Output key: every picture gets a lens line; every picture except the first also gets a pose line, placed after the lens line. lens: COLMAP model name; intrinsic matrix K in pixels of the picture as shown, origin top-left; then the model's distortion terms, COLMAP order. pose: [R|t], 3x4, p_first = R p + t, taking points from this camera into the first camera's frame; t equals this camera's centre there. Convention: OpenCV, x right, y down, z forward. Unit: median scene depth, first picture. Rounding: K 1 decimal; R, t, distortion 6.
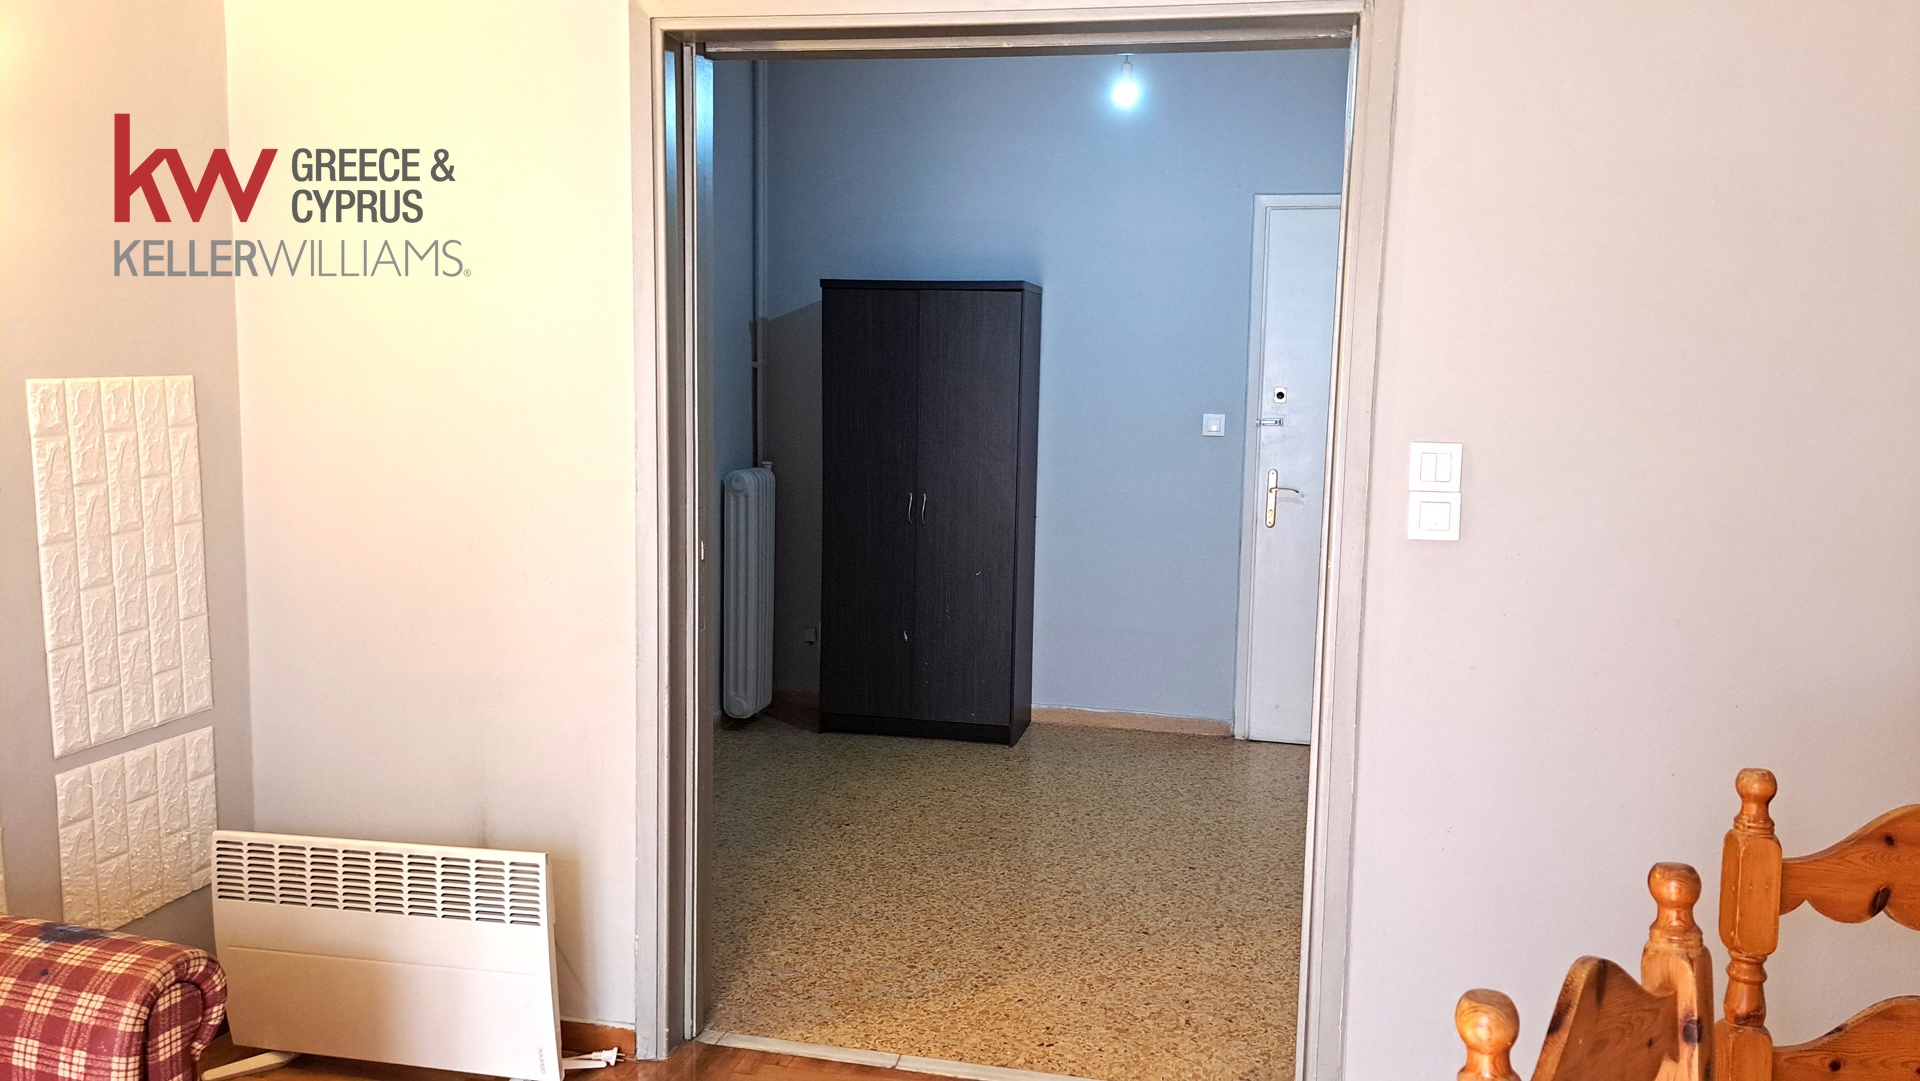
lens RADIAL K [[1374.9, 0, 962.8], [0, 1374.9, 530.4], [0, 0, 1]] dist [0.066437, -0.062555]
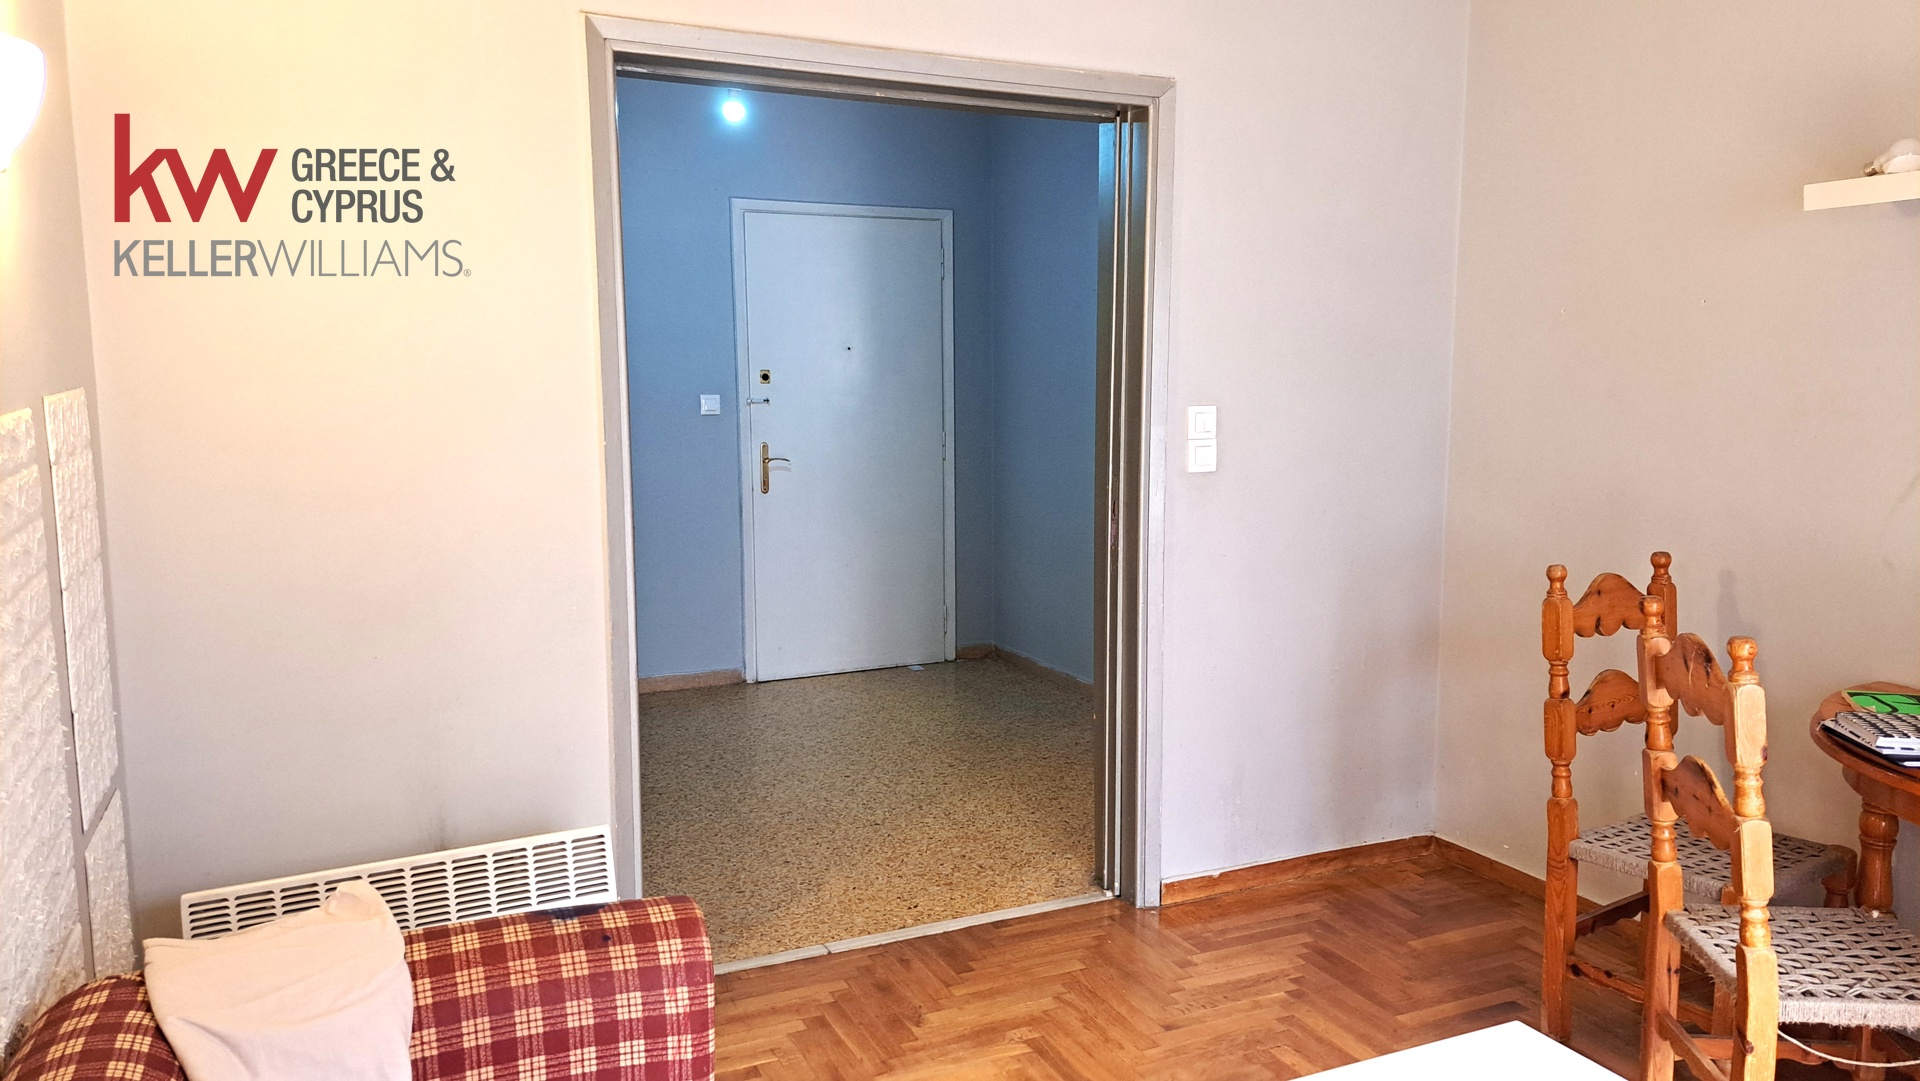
lens RADIAL K [[1374.9, 0, 965.1], [0, 1374.9, 543.8], [0, 0, 1]] dist [0.066437, -0.062555]
pose [[0.800434, -0.100551, 0.590927, -0.339126], [0.085408, 0.994903, 0.053601, -0.007764], [-0.593305, 0.007566, 0.804942, -0.012576]]
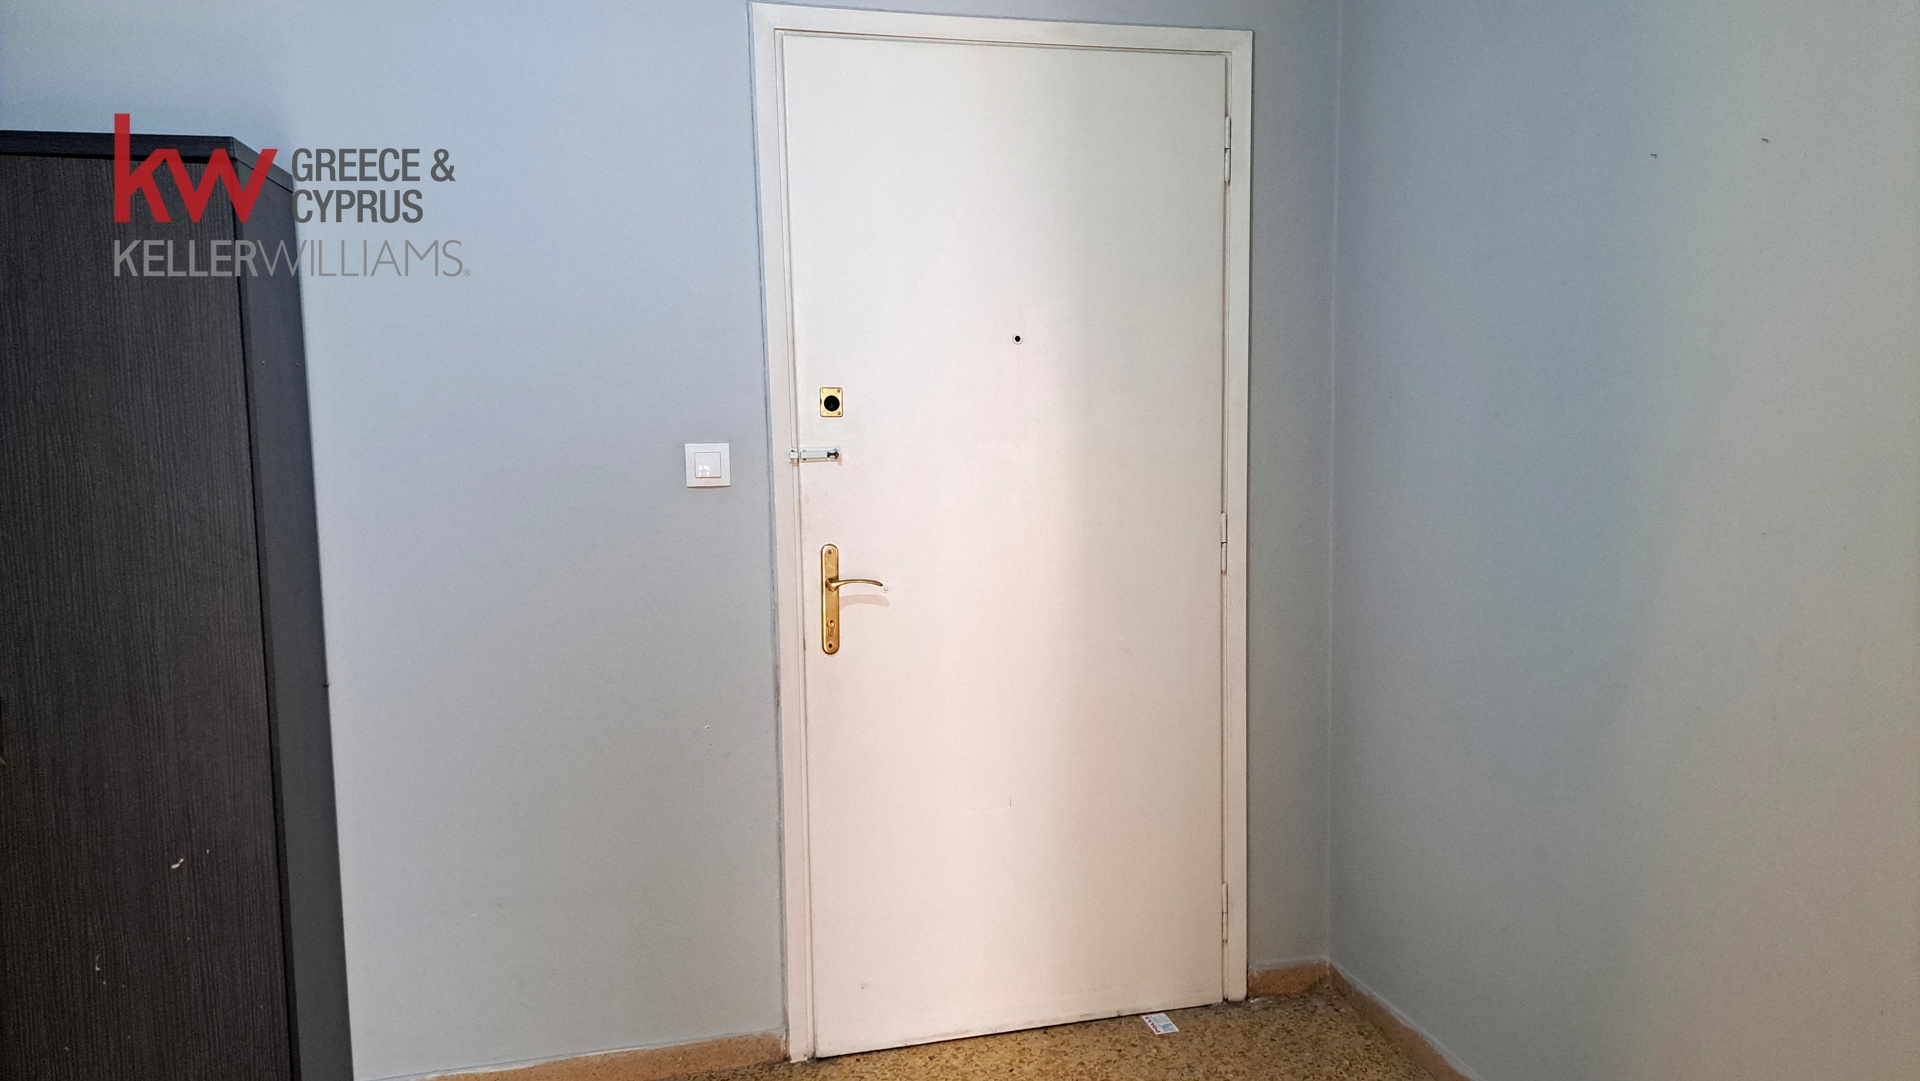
lens RADIAL K [[1374.9, 0, 978.9], [0, 1374.9, 542.6], [0, 0, 1]] dist [0.066437, -0.062555]
pose [[0.892013, -0.079890, 0.444893, 0.046908], [0.081725, 0.996541, 0.015091, -0.050512], [-0.444560, 0.022898, 0.895456, 0.536880]]
